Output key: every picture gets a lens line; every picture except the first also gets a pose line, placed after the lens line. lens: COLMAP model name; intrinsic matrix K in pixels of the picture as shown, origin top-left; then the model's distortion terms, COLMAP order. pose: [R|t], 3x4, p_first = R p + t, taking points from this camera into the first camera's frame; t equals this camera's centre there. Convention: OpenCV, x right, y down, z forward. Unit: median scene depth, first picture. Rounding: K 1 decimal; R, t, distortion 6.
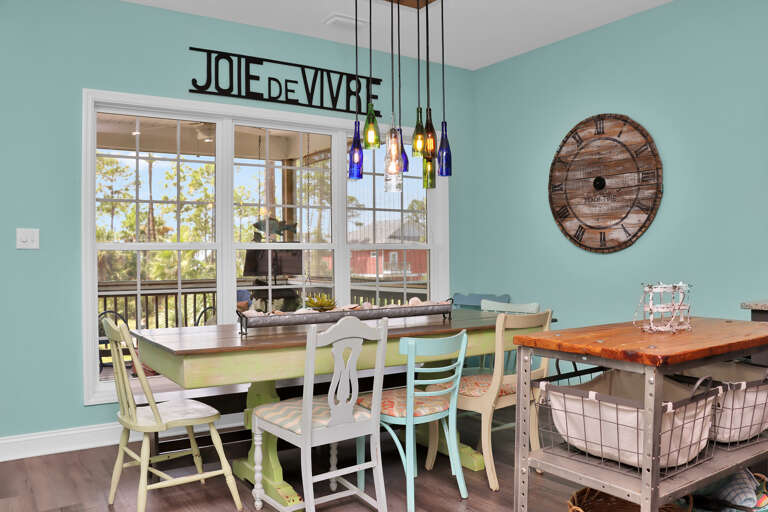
lens RADIAL K [[638.2, 0, 384.0], [0, 638.2, 256.0], [0, 0, 1]] dist [-0.002934, -0.000275]
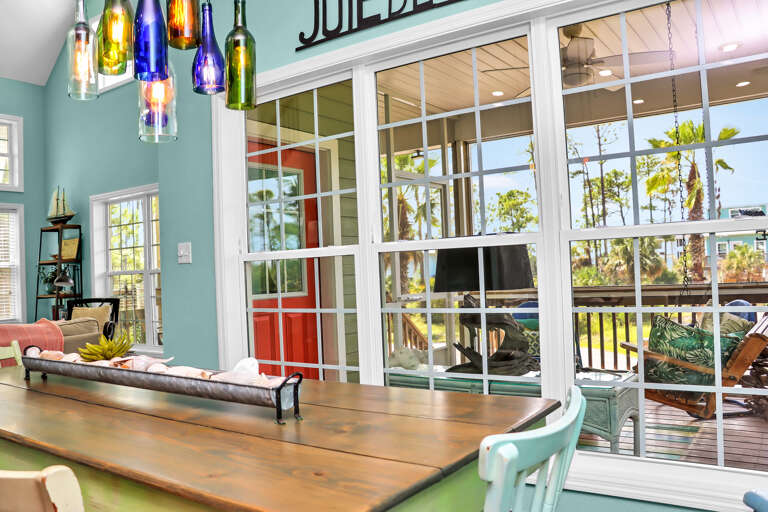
lens RADIAL K [[638.2, 0, 384.0], [0, 638.2, 256.0], [0, 0, 1]] dist [-0.002934, -0.000275]
pose [[0.368996, -0.024488, -0.929108, 0.422979], [0.037121, 0.999244, -0.011594, 0.001605], [0.928689, -0.030212, 0.369626, 0.771691]]
